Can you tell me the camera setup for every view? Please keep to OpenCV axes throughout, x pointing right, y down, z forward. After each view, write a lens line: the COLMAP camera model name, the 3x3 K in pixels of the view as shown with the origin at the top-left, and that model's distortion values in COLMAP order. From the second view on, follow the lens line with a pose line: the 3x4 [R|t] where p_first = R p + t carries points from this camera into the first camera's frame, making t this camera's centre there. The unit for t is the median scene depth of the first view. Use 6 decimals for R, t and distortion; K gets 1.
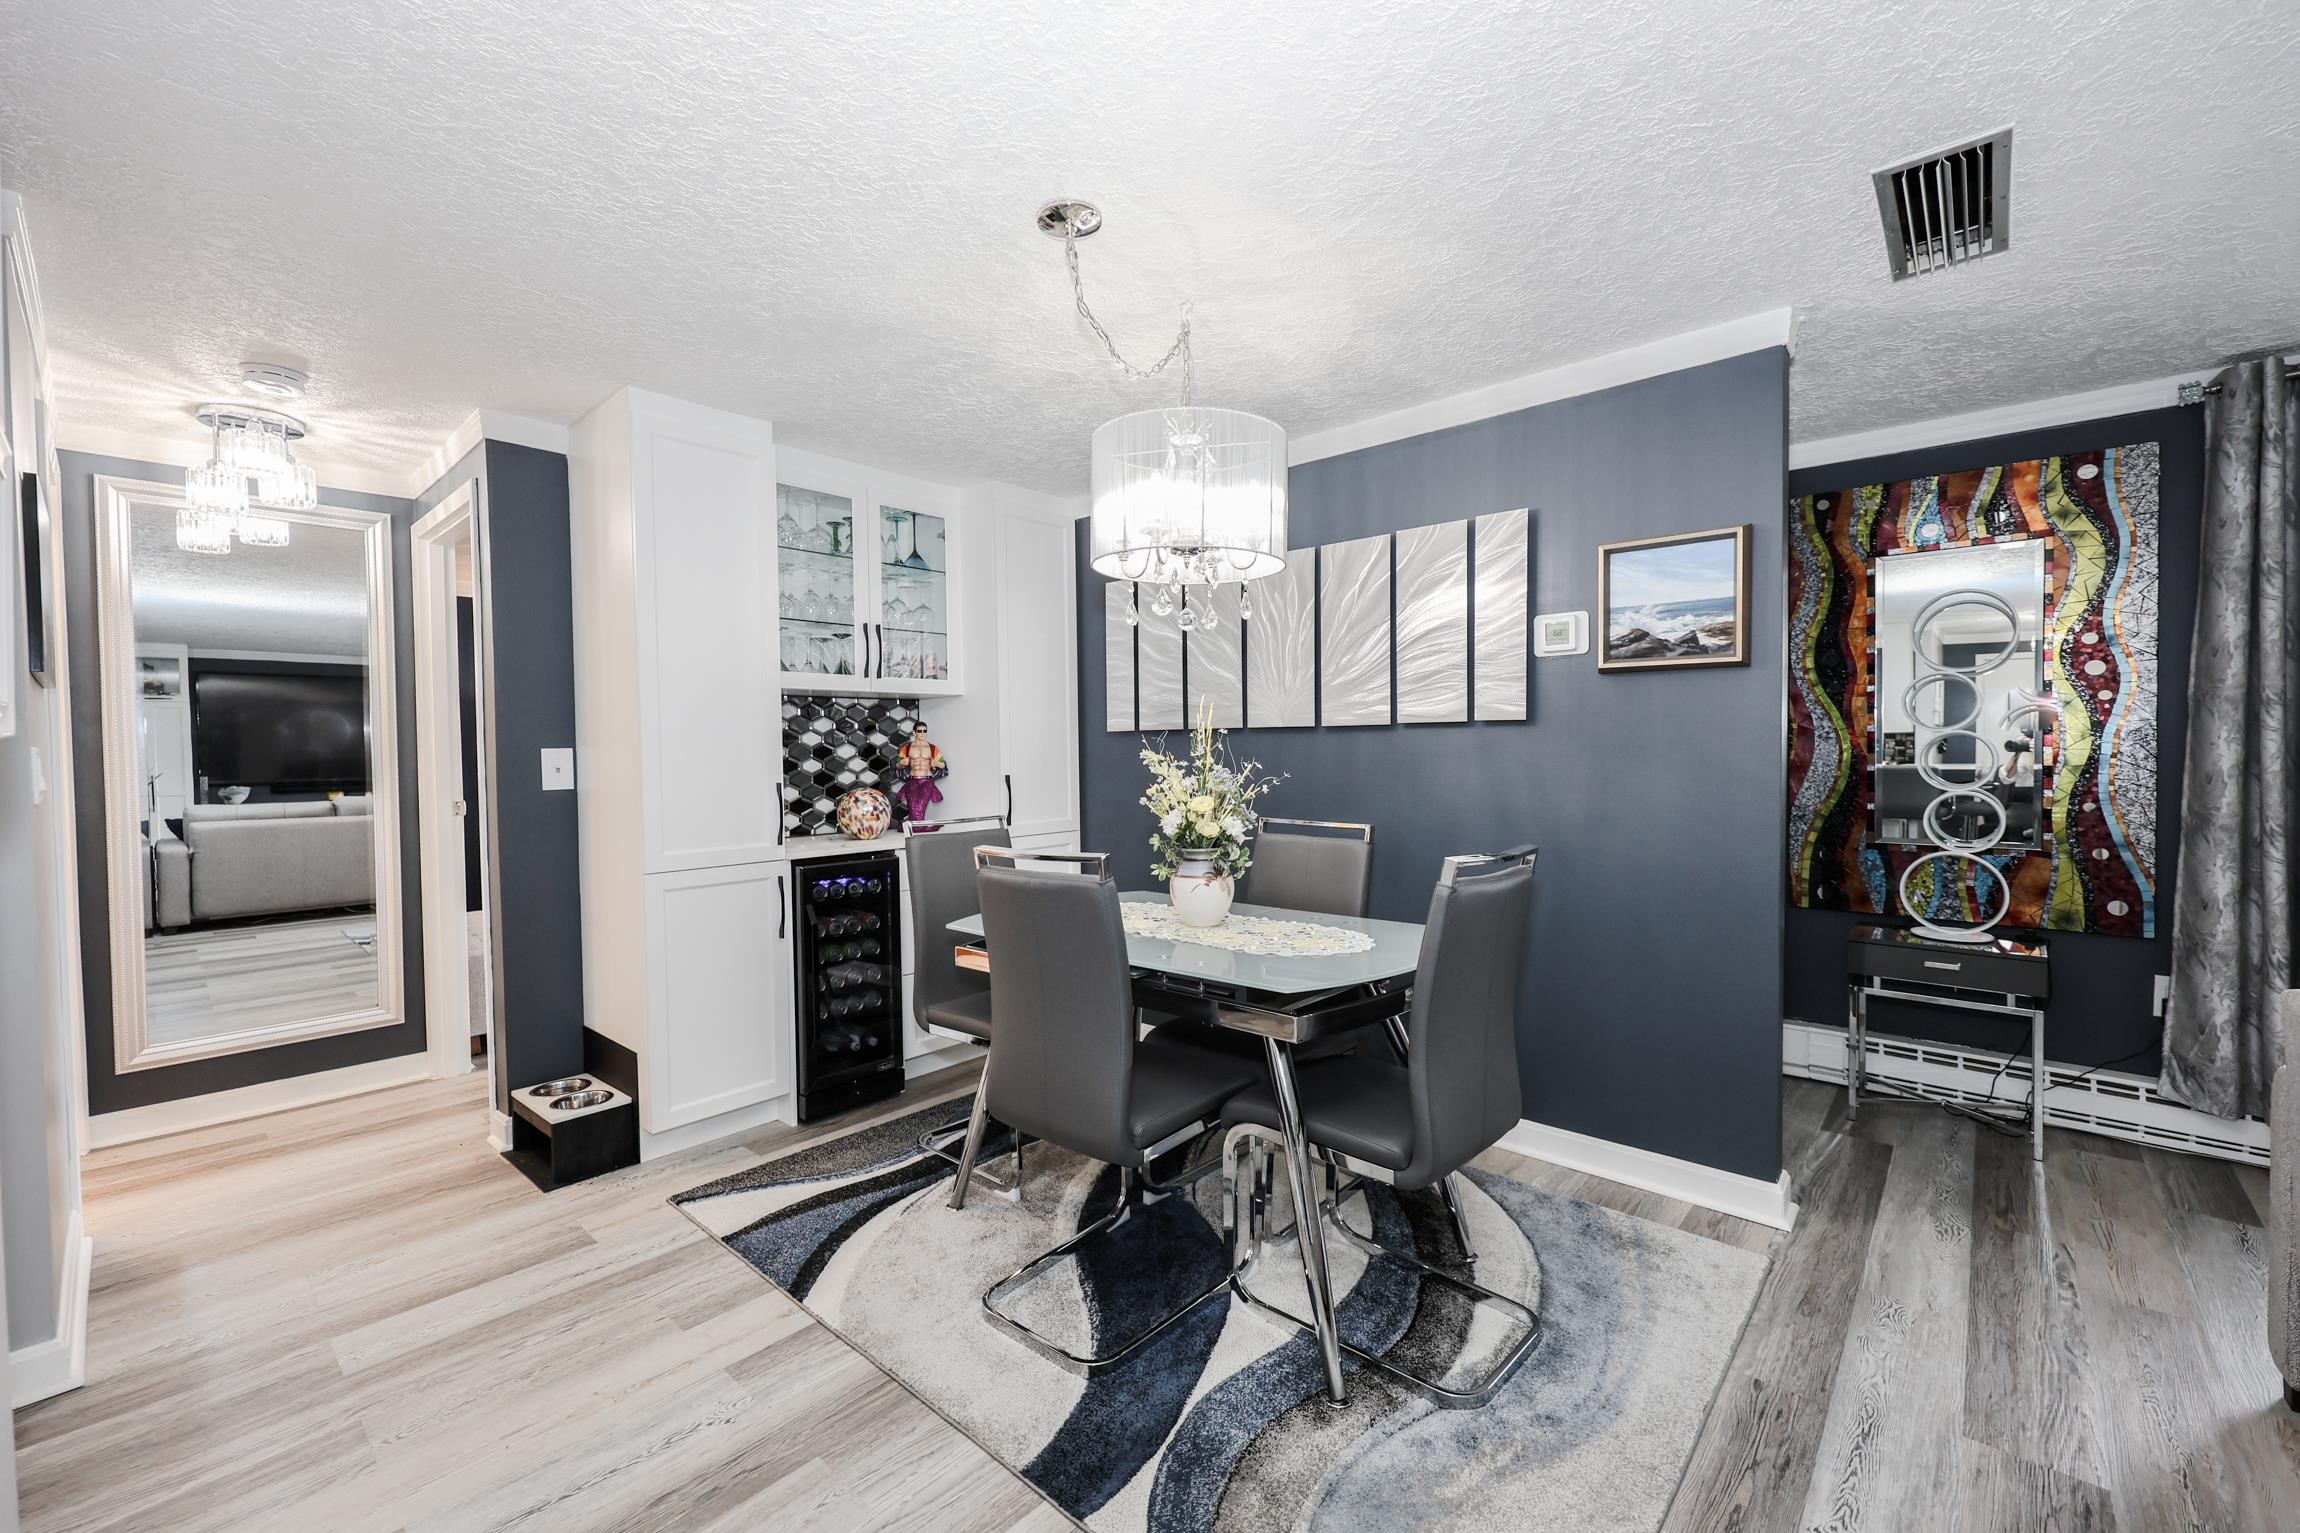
lens RADIAL K [[928.1, 0, 1150.0], [0, 928.1, 766.5], [0, 0, 1]] dist [0.001392, 0.000048]
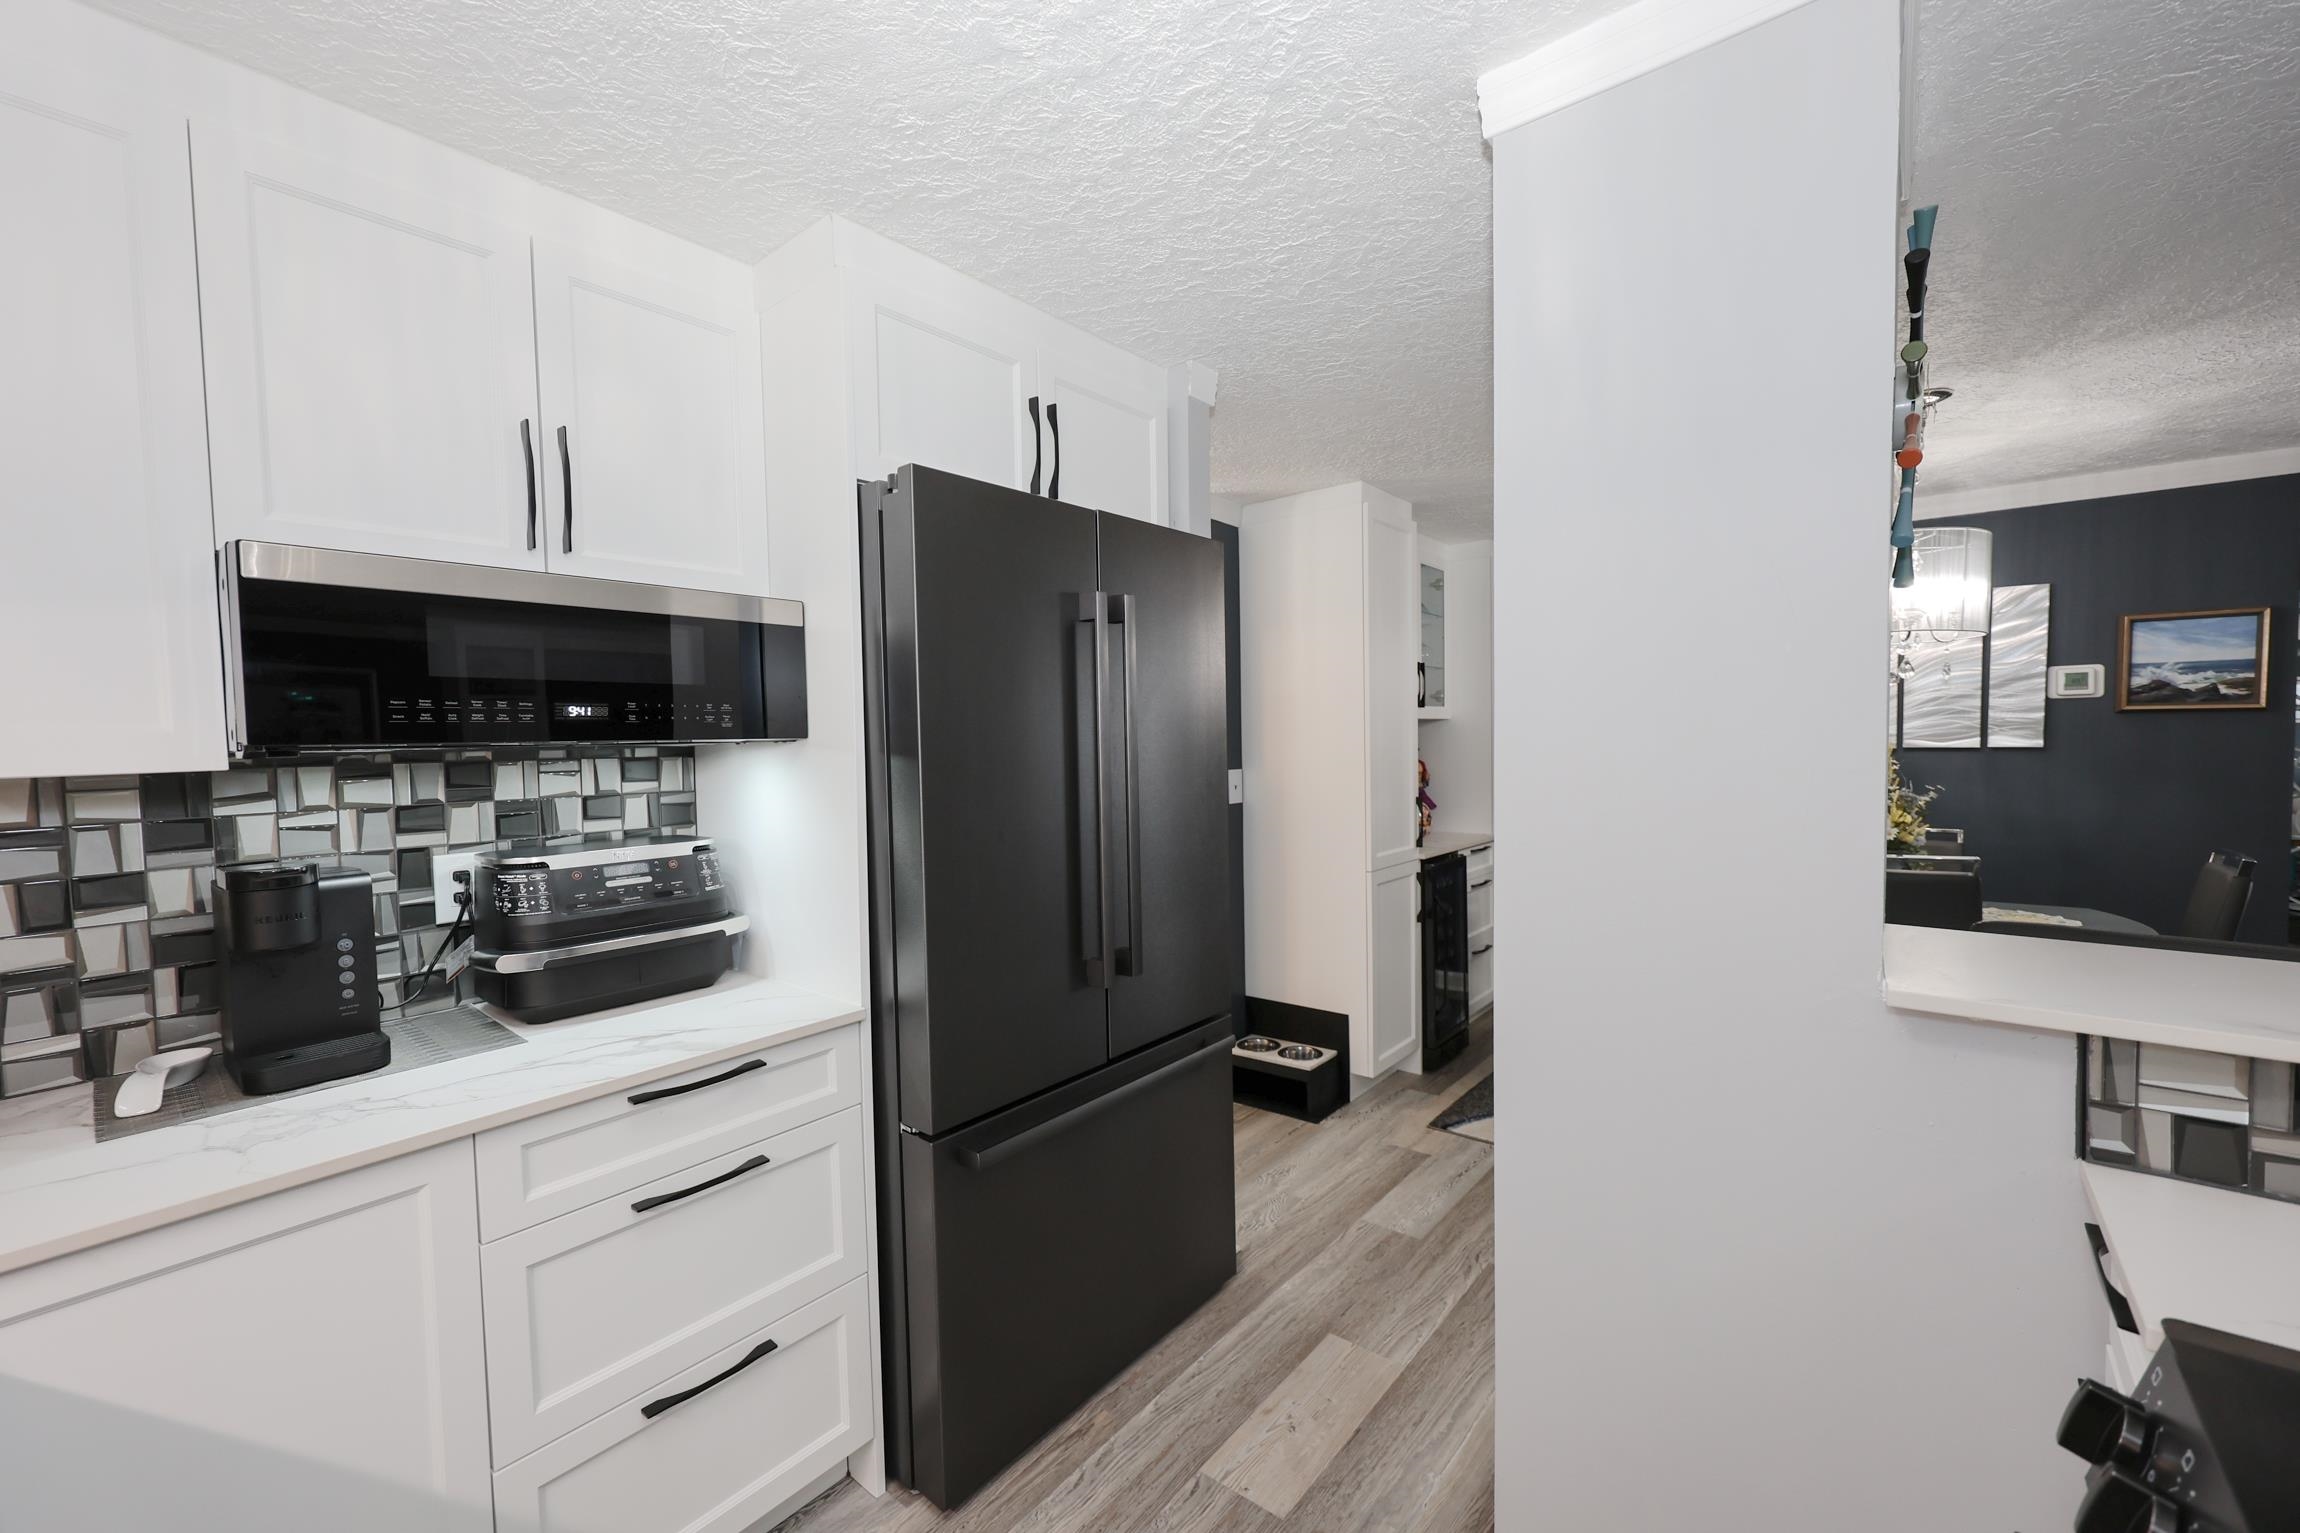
lens RADIAL K [[928.1, 0, 1150.0], [0, 928.1, 766.5], [0, 0, 1]] dist [0.001392, 0.000048]
pose [[0.999172, -0.003088, 0.040569, -0.957249], [0.002505, 0.999893, 0.014411, -0.048866], [-0.040610, -0.014298, 0.999073, -0.257938]]
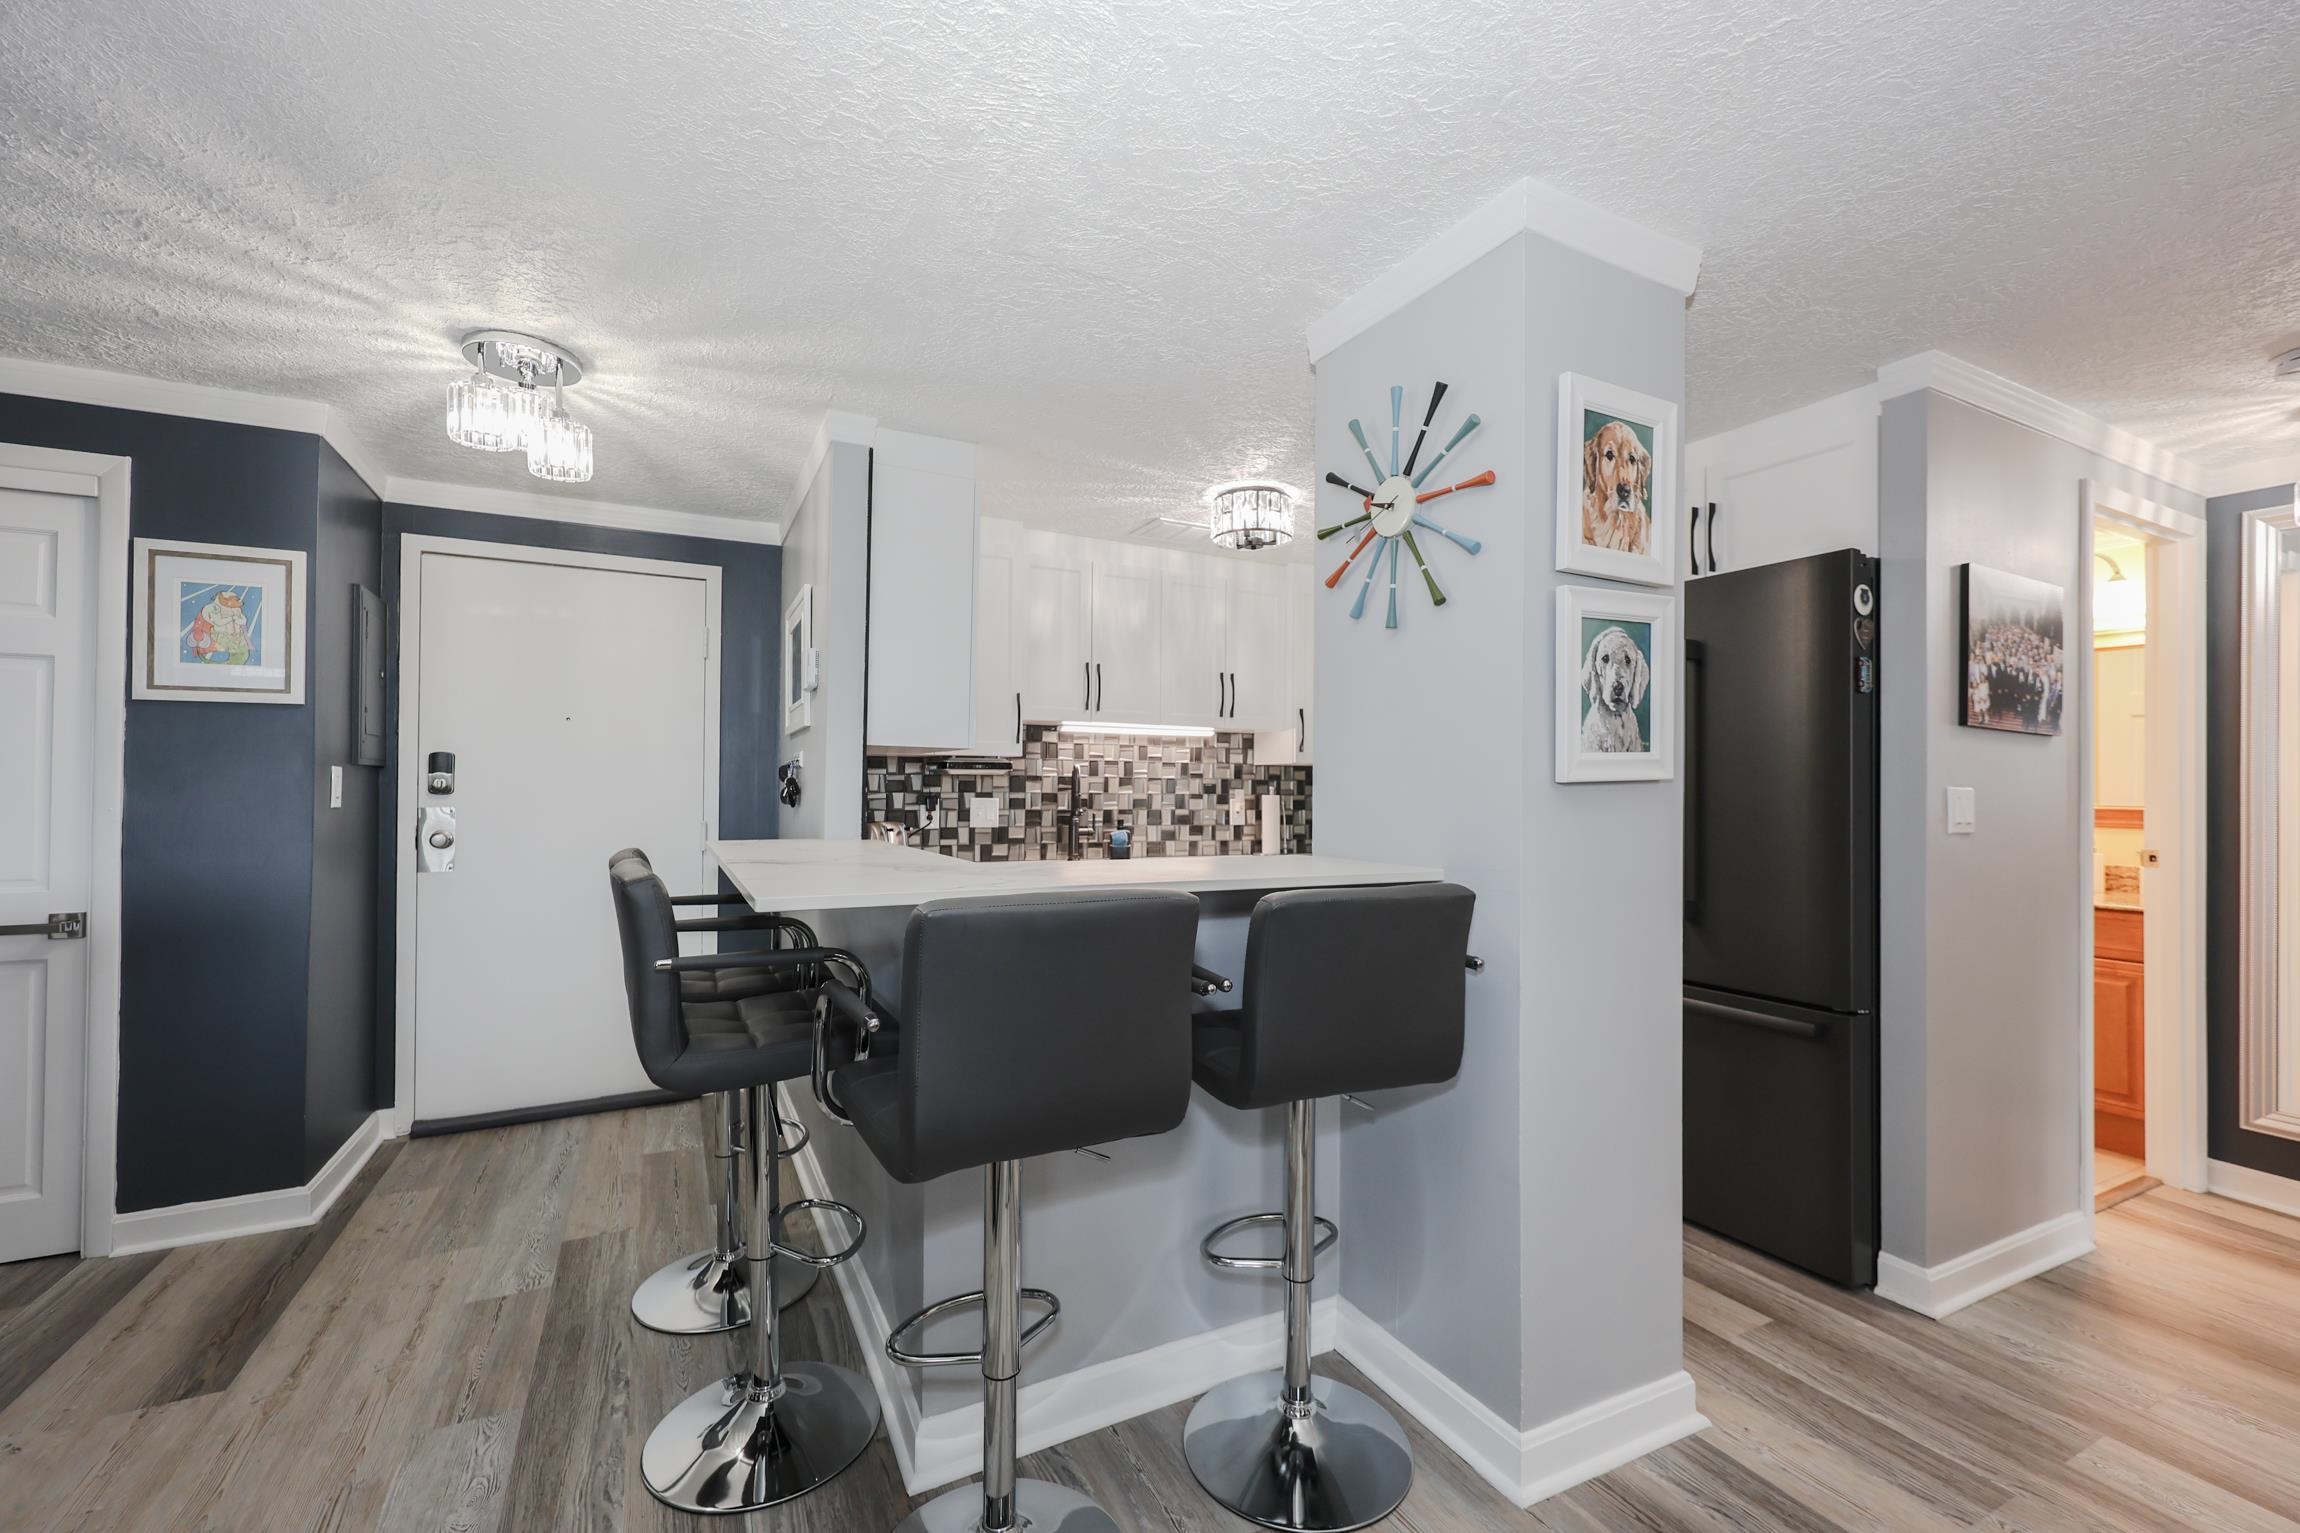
lens RADIAL K [[928.1, 0, 1150.0], [0, 928.1, 766.5], [0, 0, 1]] dist [0.001392, 0.000048]
pose [[-0.350813, -0.011053, -0.936380, 0.231128], [-0.036506, 0.999332, 0.001881, -0.004954], [0.935734, 0.034843, -0.350982, 0.318383]]
